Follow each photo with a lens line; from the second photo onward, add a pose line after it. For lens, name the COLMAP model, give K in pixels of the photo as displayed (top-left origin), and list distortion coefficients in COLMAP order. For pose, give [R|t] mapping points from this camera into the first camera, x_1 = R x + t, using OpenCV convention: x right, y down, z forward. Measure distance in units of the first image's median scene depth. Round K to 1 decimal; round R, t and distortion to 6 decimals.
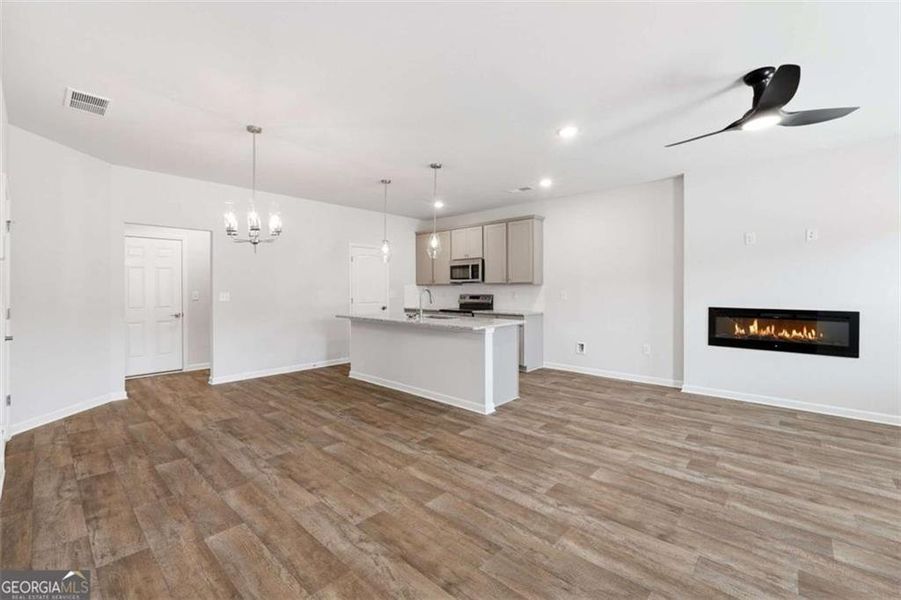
lens RADIAL K [[380.3, 0, 448.3], [0, 380.3, 292.3], [0, 0, 1]] dist [-0.018731, 0.005751]
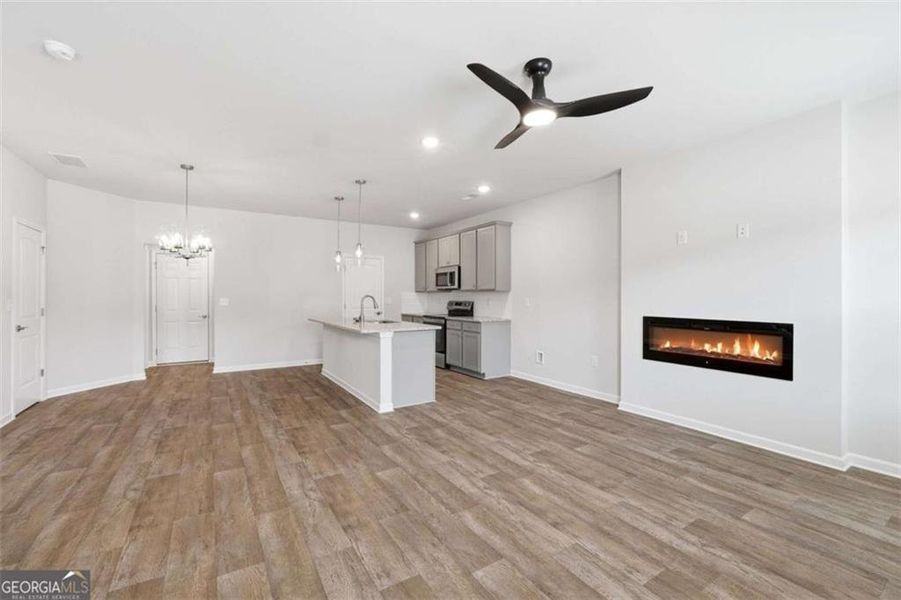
lens RADIAL K [[380.5, 0, 448.0], [0, 380.5, 298.1], [0, 0, 1]] dist [-0.012140, 0.000727]
pose [[0.965494, 0.003468, -0.260403, 0.559967], [-0.004577, 0.999983, -0.003654, 0.002364], [0.260386, 0.004720, 0.965493, 0.018114]]
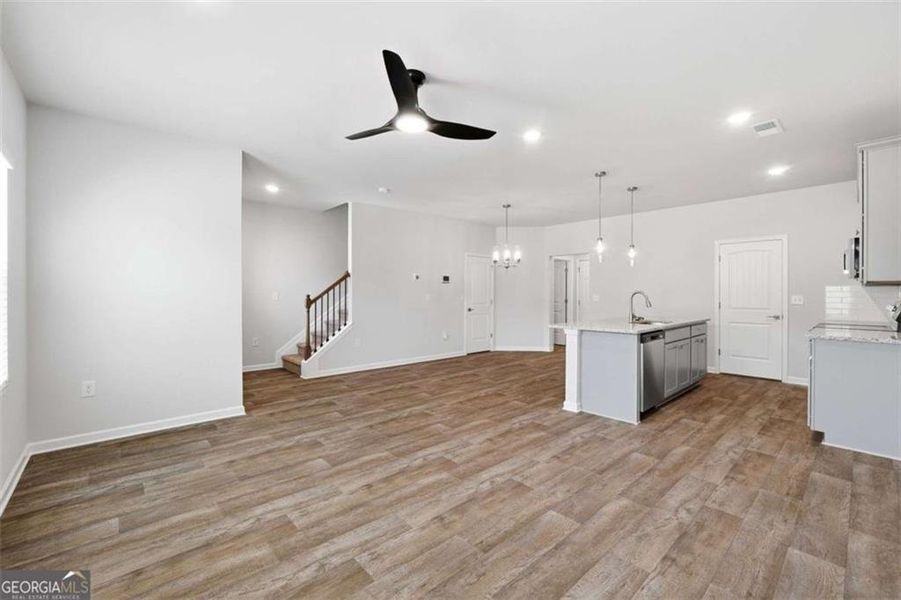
lens RADIAL K [[380.3, 0, 448.3], [0, 380.3, 292.3], [0, 0, 1]] dist [-0.018731, 0.005751]
pose [[-0.095945, -0.001747, -0.995385, 1.191476], [-0.008250, 0.999966, -0.000960, -0.002436], [0.995352, 0.008120, -0.095957, 0.776488]]
